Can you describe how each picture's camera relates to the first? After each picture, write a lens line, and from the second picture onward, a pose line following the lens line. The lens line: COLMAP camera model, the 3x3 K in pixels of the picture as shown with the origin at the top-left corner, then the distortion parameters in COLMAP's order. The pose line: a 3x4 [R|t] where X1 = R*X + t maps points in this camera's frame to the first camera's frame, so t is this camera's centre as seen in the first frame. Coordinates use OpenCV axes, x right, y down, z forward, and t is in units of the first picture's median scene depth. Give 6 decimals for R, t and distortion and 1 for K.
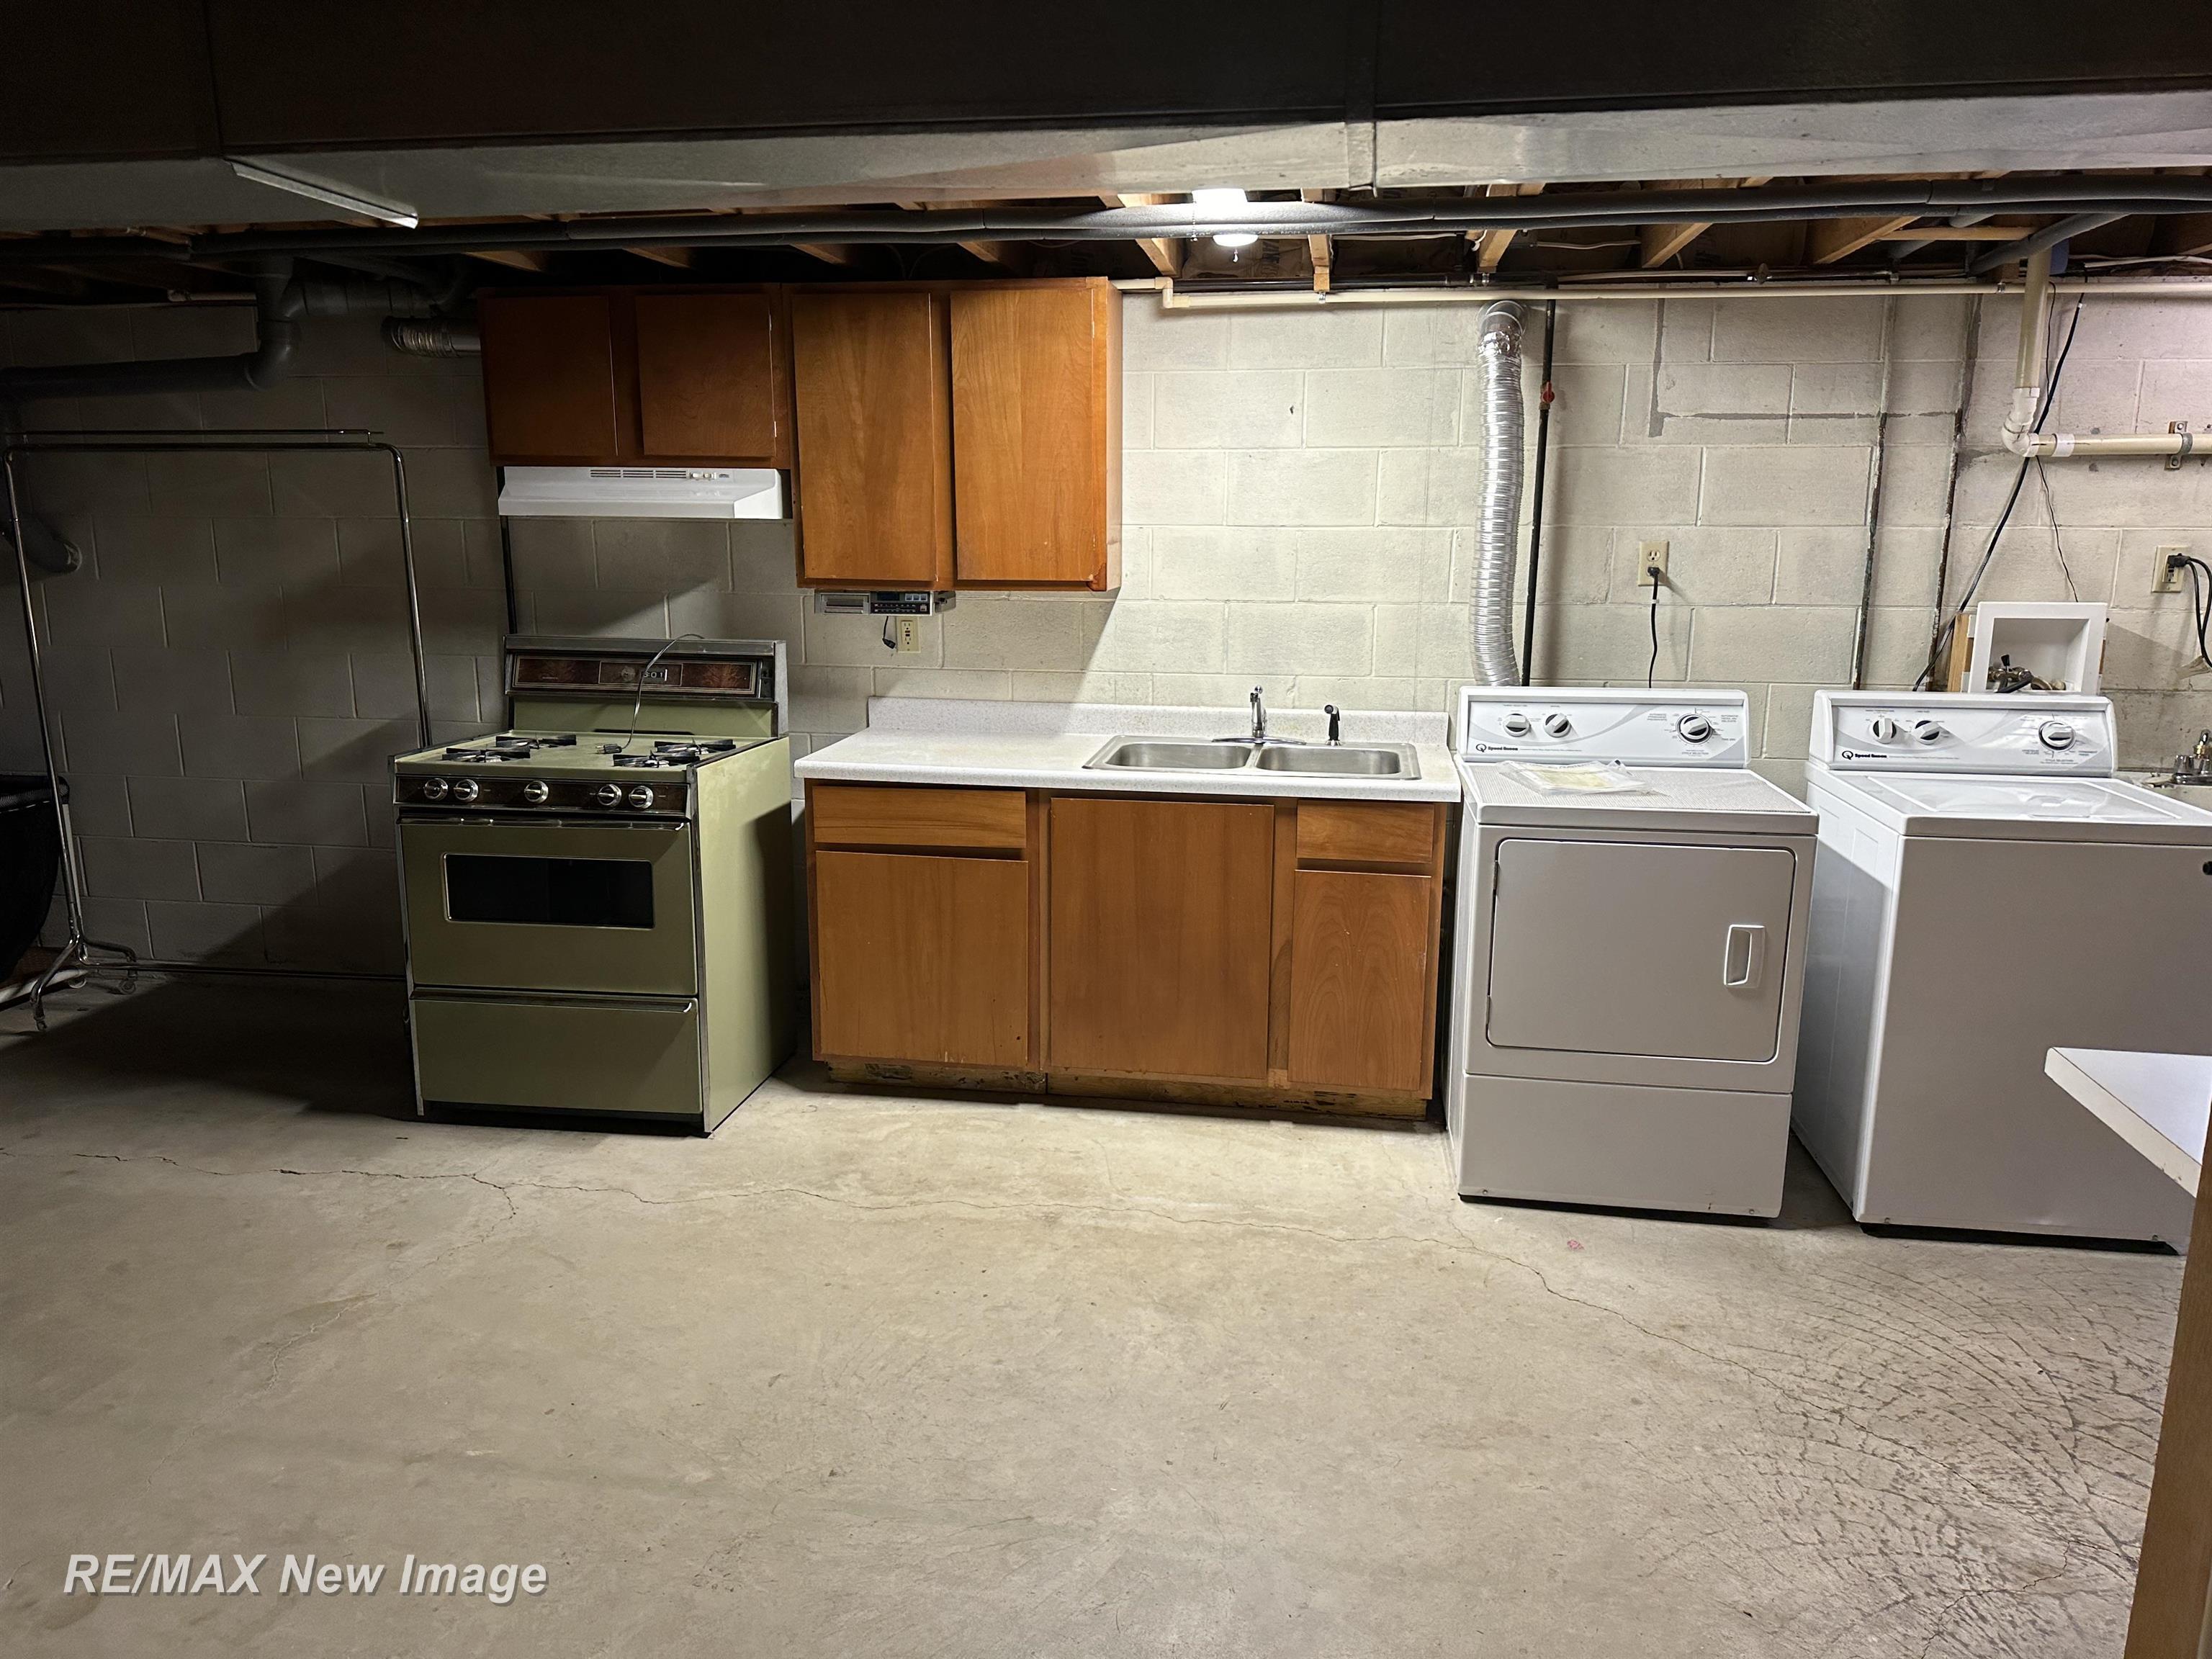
lens RADIAL K [[1559.9, 0, 1101.7], [0, 1559.9, 834.0], [0, 0, 1]] dist [0.027460, -0.035273]
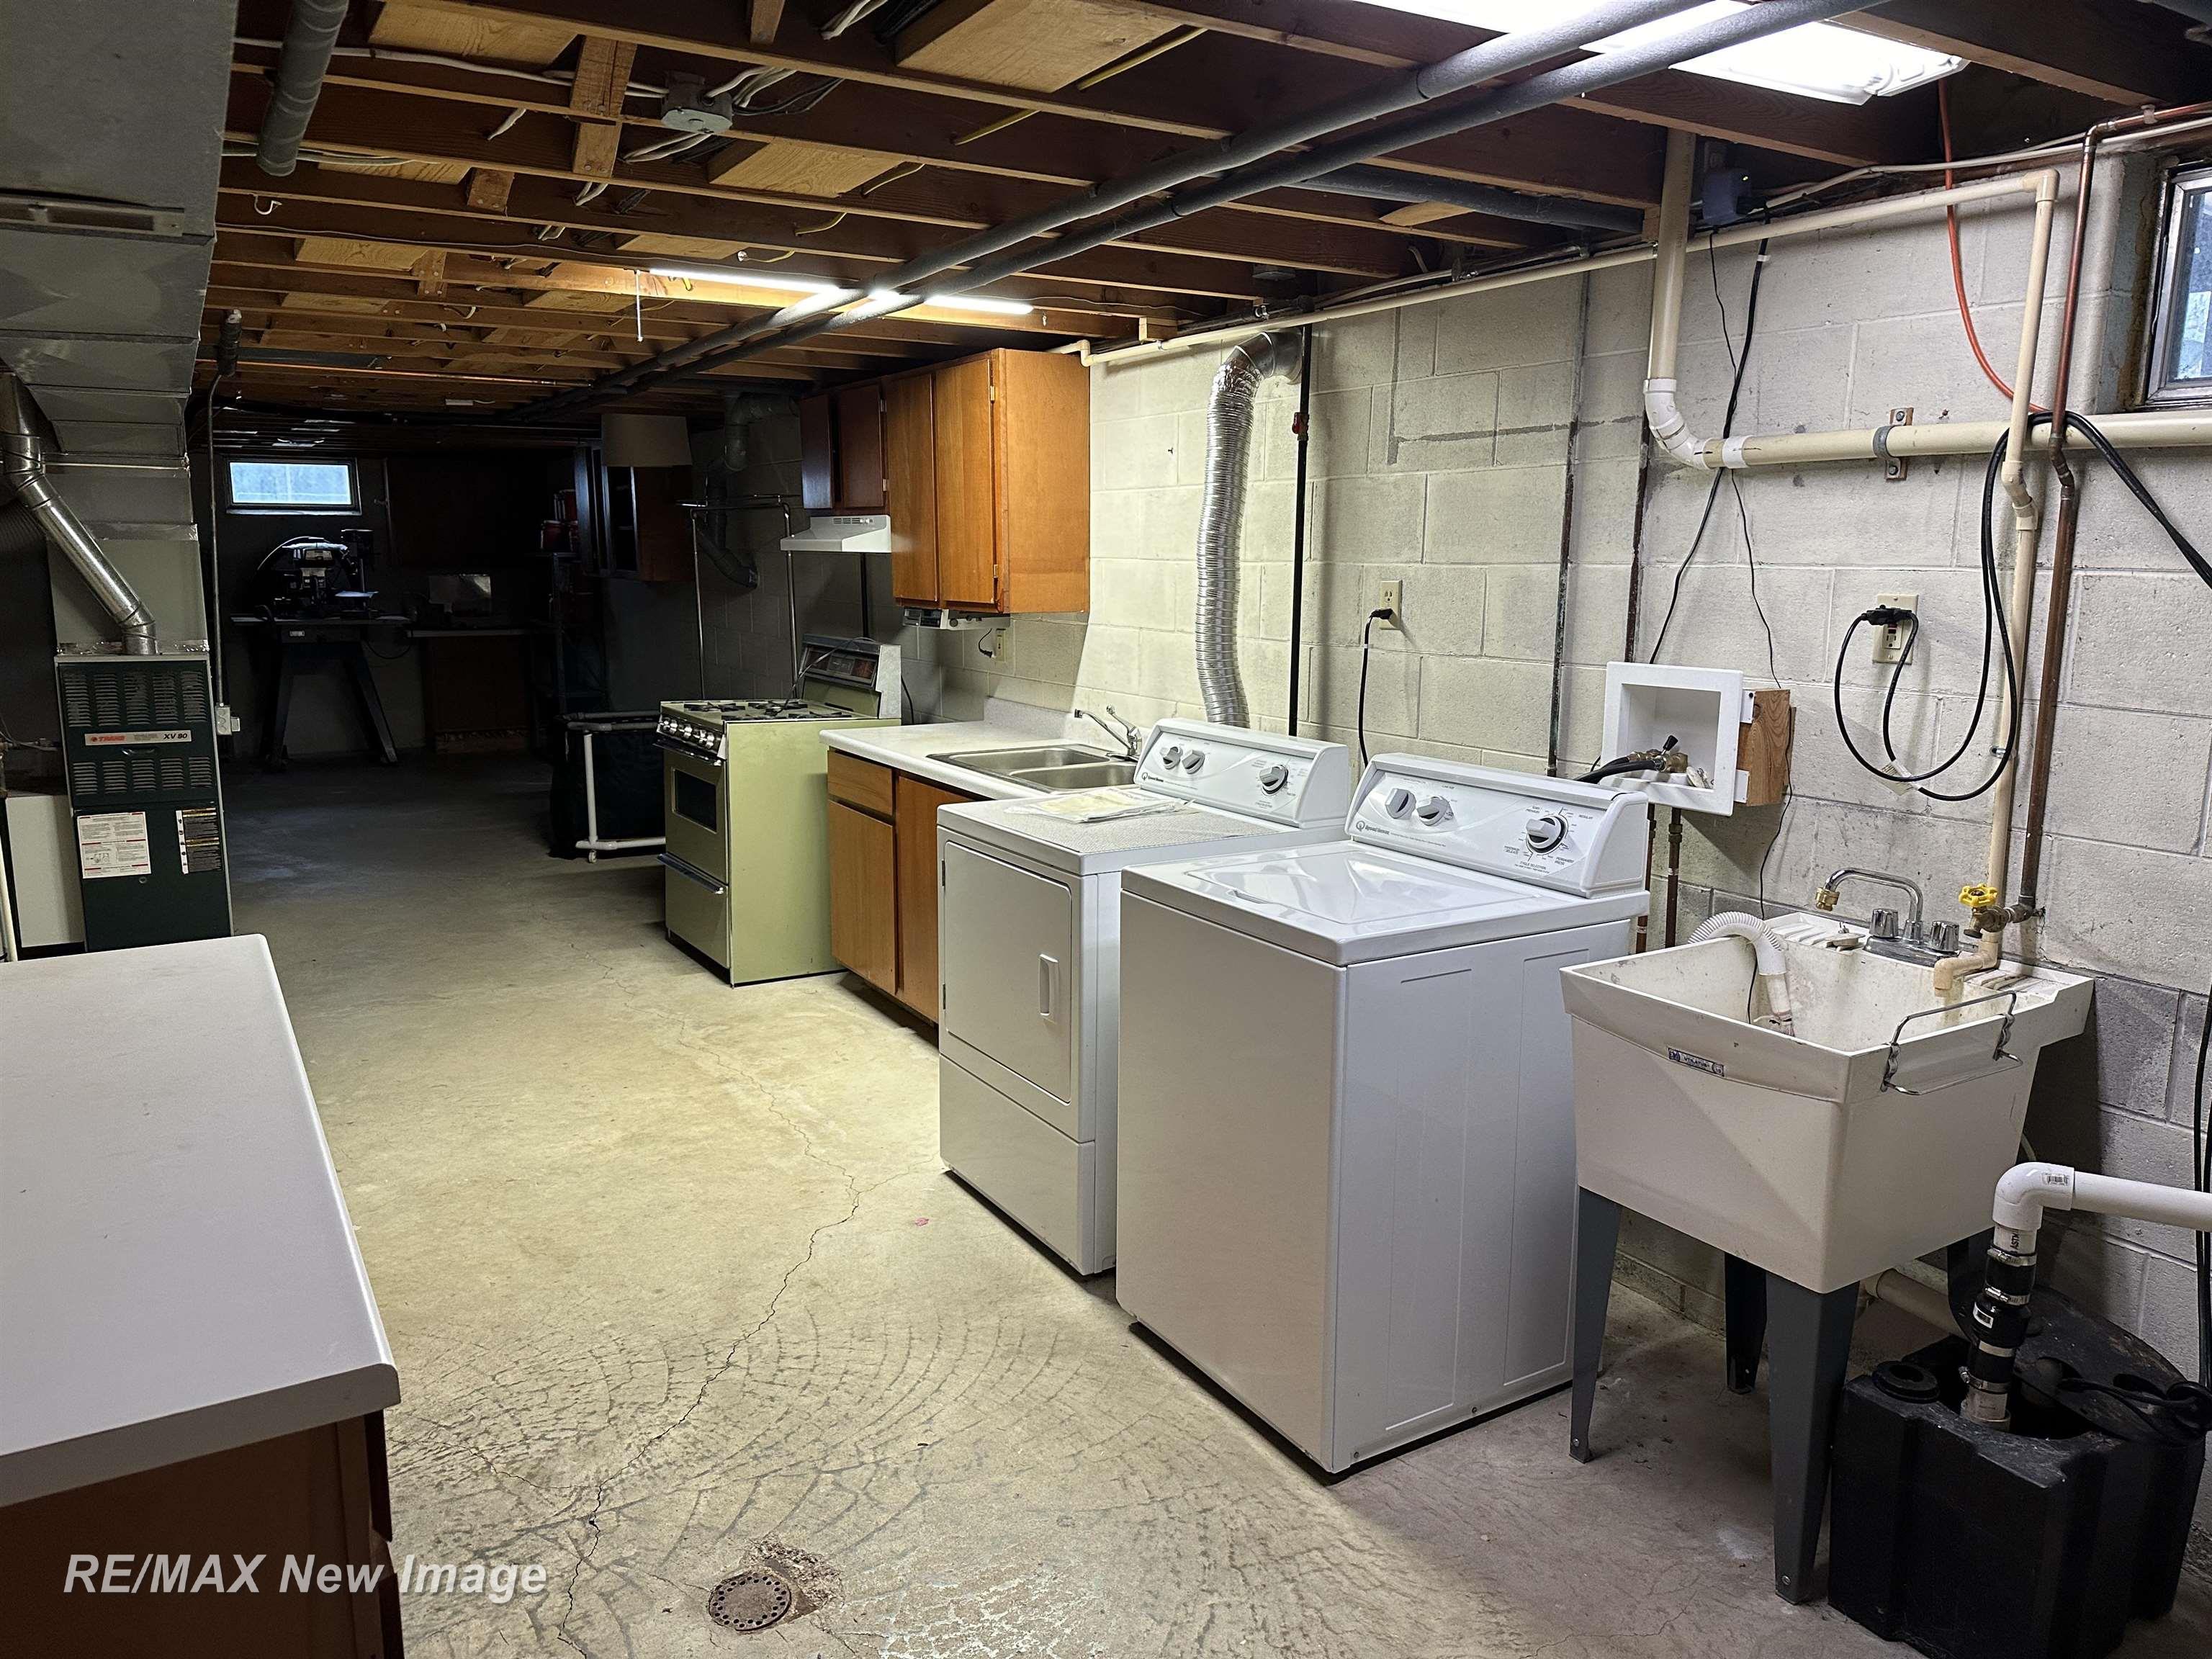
lens RADIAL K [[1559.9, 0, 1114.7], [0, 1559.9, 829.3], [0, 0, 1]] dist [0.027460, -0.035273]
pose [[0.639126, 0.135771, -0.757023, 1.006485], [-0.158404, 0.986430, 0.043181, -0.061805], [0.752613, 0.092317, 0.651959, 0.327425]]
